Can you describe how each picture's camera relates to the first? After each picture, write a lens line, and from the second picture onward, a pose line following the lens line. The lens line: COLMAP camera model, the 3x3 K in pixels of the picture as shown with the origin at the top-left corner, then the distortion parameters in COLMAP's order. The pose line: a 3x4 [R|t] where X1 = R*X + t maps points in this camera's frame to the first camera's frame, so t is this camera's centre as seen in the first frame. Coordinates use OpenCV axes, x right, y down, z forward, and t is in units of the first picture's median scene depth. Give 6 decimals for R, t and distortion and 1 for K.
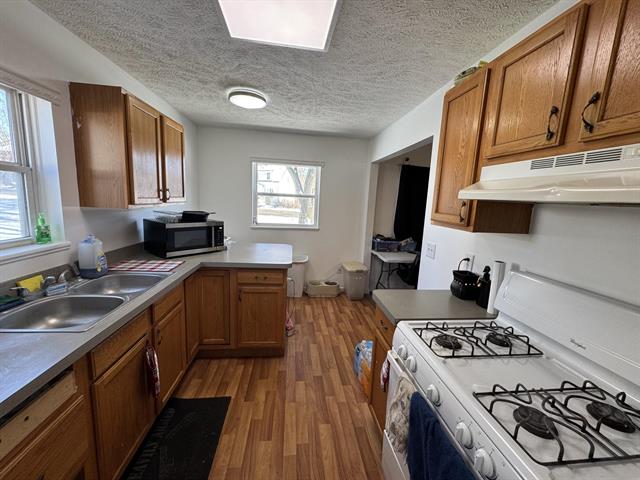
lens RADIAL K [[253.7, 0, 319.7], [0, 253.7, 237.7], [0, 0, 1]] dist [-0.001535, -0.000174]
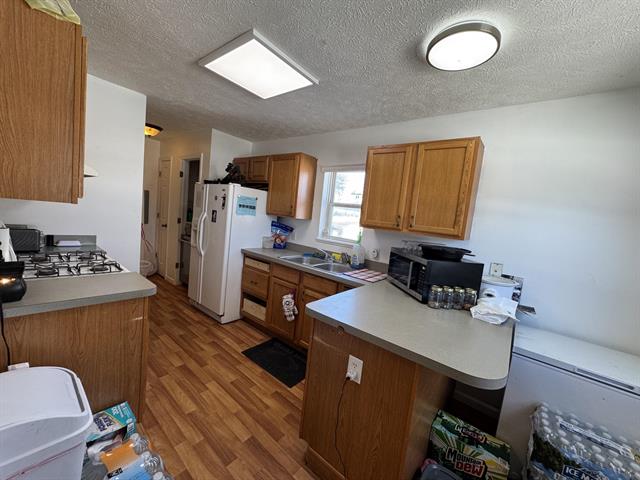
lens RADIAL K [[253.7, 0, 316.7], [0, 253.7, 236.3], [0, 0, 1]] dist [-0.001535, -0.000174]
pose [[-0.698298, -0.064908, -0.712858, 0.405842], [-0.251689, 0.954552, 0.159634, -0.206400], [0.670098, 0.290891, -0.682899, 1.680283]]
